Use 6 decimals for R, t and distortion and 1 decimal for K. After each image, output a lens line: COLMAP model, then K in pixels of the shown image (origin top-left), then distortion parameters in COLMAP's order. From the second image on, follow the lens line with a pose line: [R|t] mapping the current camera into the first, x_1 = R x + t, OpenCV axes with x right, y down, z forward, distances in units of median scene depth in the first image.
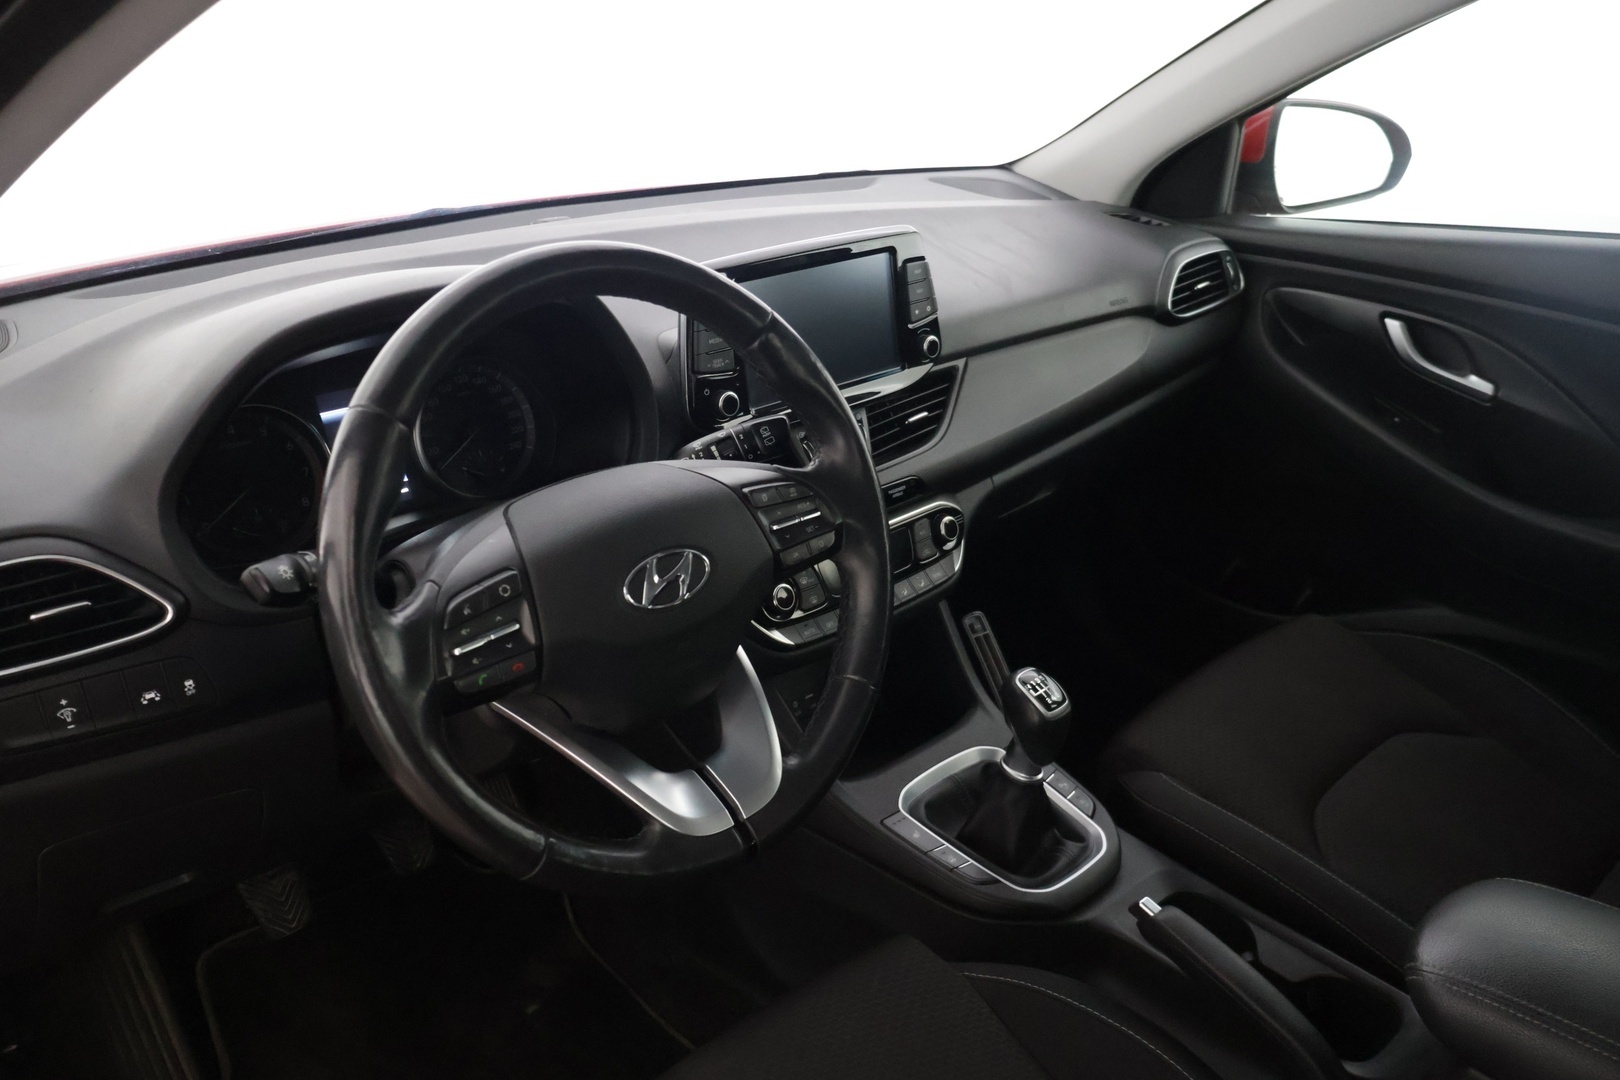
lens RADIAL K [[1355.2, 0, 810.0], [0, 1355.2, 540.0], [0, 0, 1]] dist [0.002486, 0.004205]
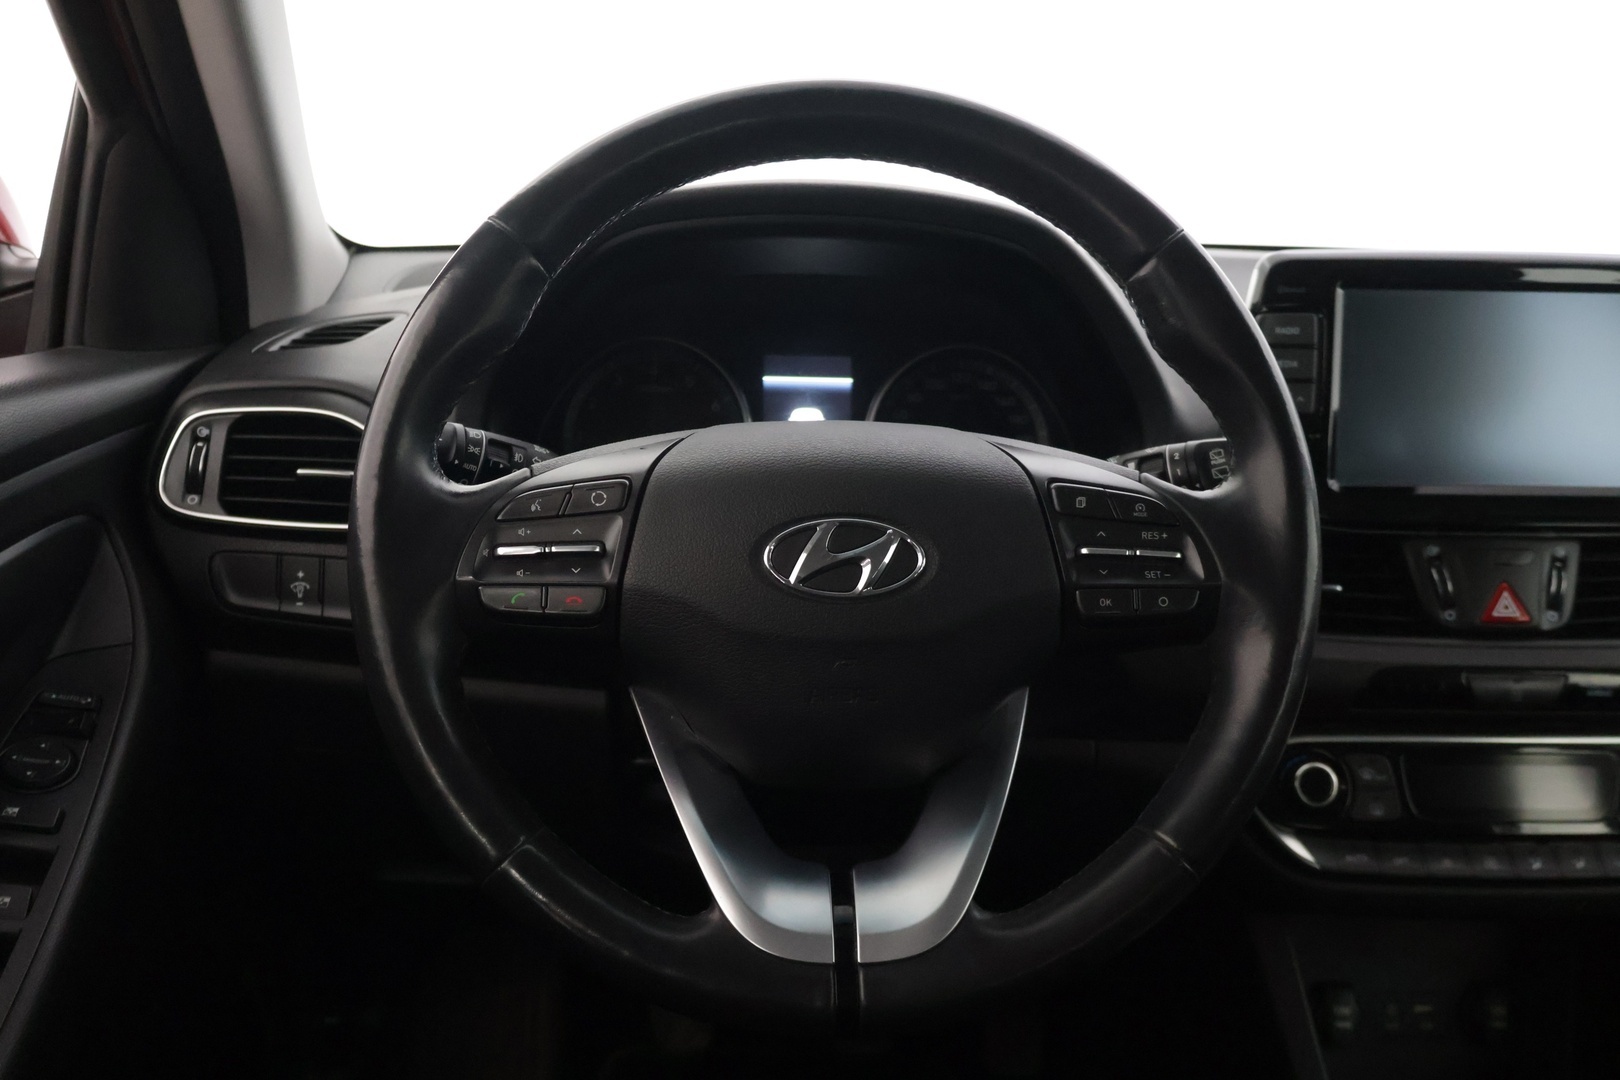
lens RADIAL K [[1653.4, 0, 810.0], [0, 1653.4, 540.0], [0, 0, 1]] dist [-0.000495, 0.014101]
pose [[0.747557, 0.171756, -0.641607, 0.250704], [-0.286318, 0.954958, -0.077959, 0.055492], [0.599317, 0.241982, 0.763062, 0.234307]]
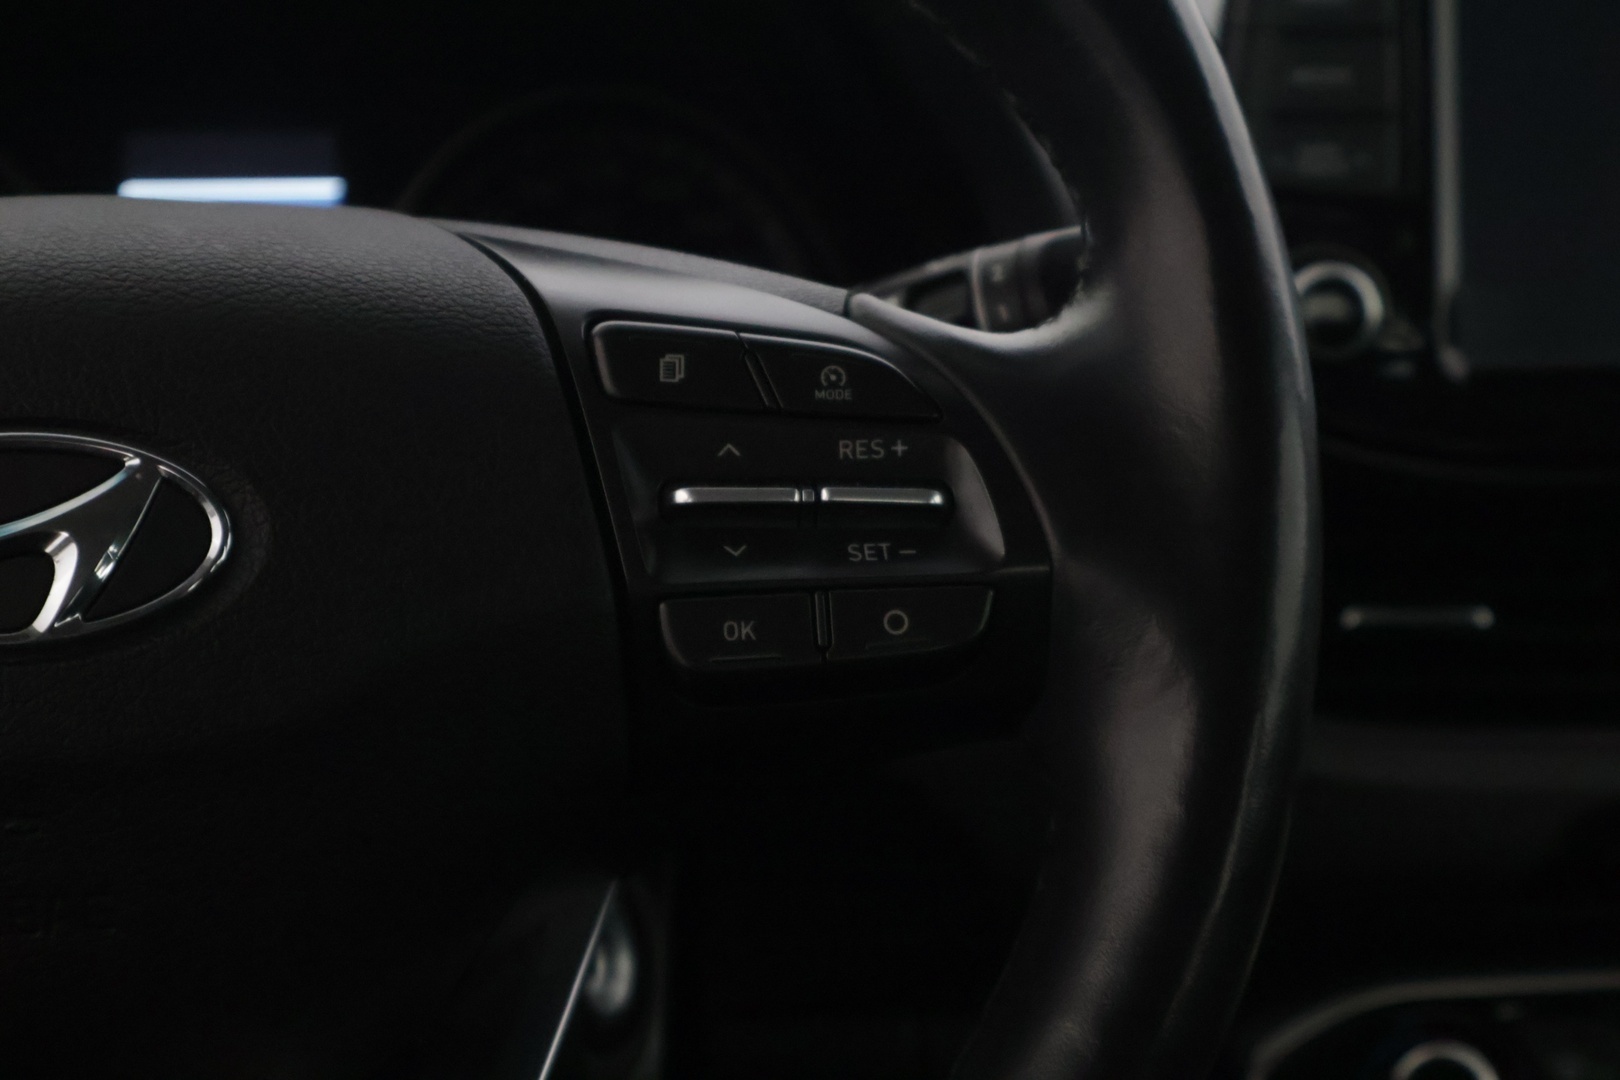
lens RADIAL K [[3269.7, 0, 810.0], [0, 3269.7, 540.0], [0, 0, 1]] dist [0.000972, 0.061809]
pose [[0.779775, 0.111859, -0.615986, 0.229162], [-0.239679, 0.962289, -0.128663, 0.043790], [0.578364, 0.247967, 0.777179, 0.398316]]
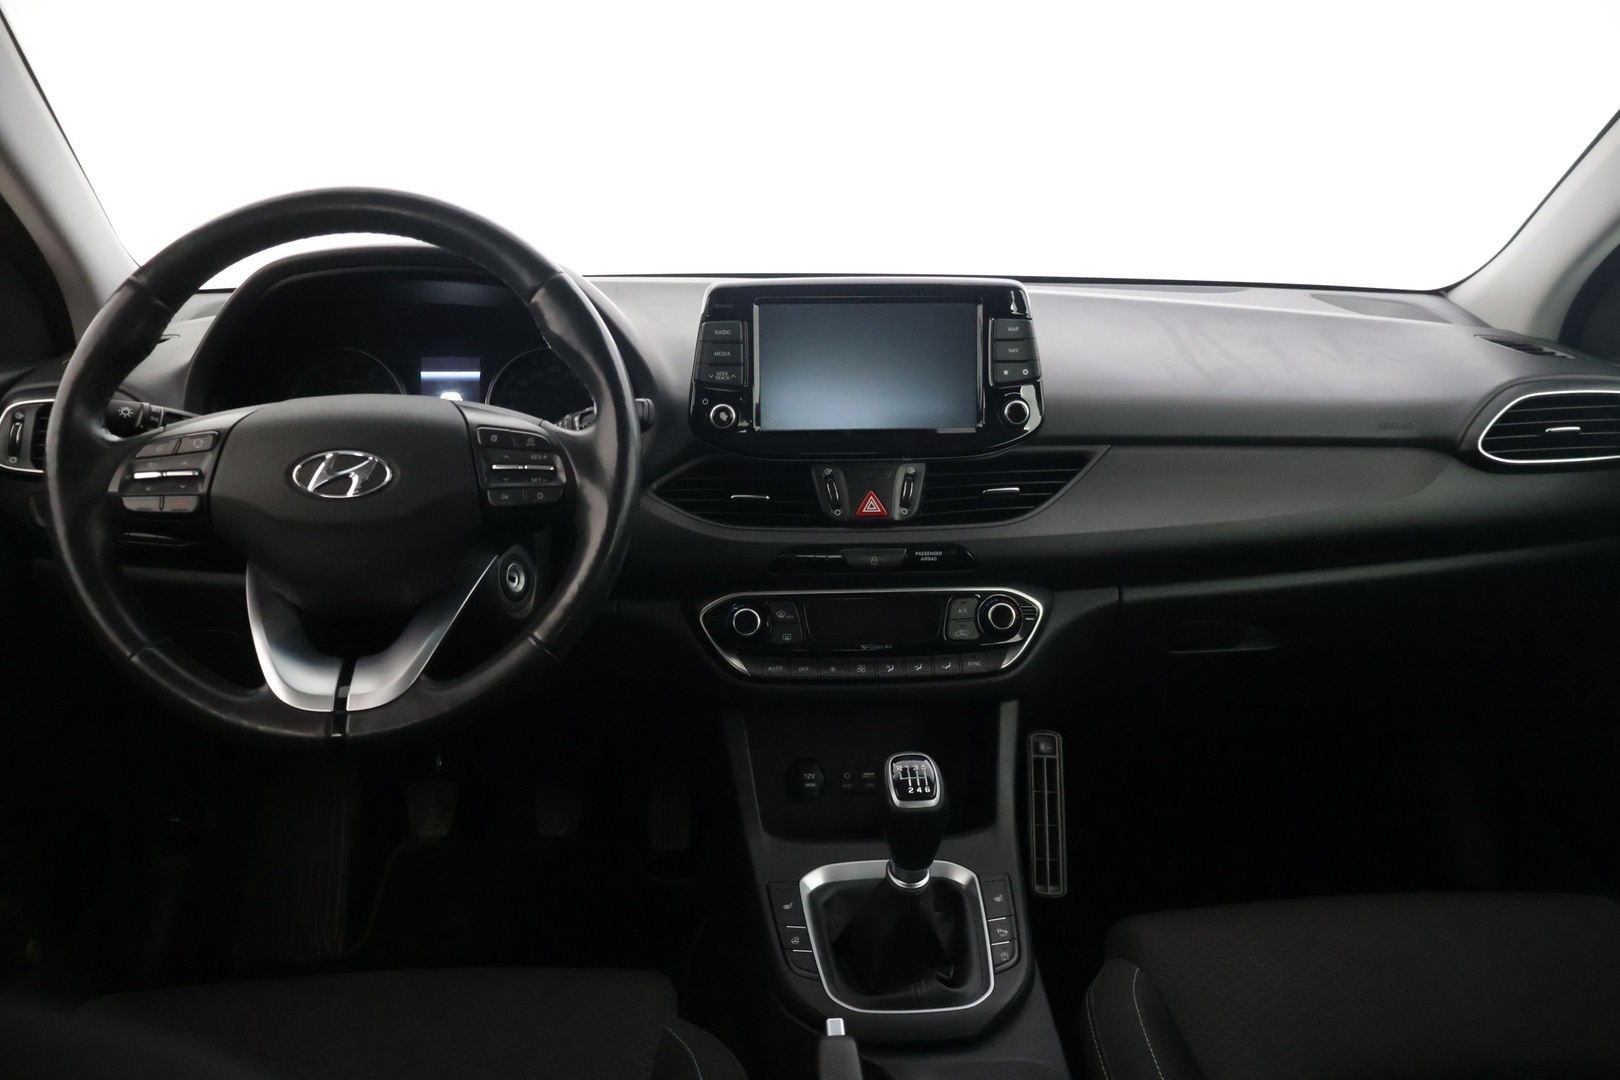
lens RADIAL K [[1355.2, 0, 810.0], [0, 1355.2, 540.0], [0, 0, 1]] dist [0.002486, 0.004205]
pose [[0.766599, 0.161587, -0.621463, 0.561094], [-0.257359, 0.964004, -0.066811, 0.035348], [0.588296, 0.211156, 0.780590, 0.232575]]
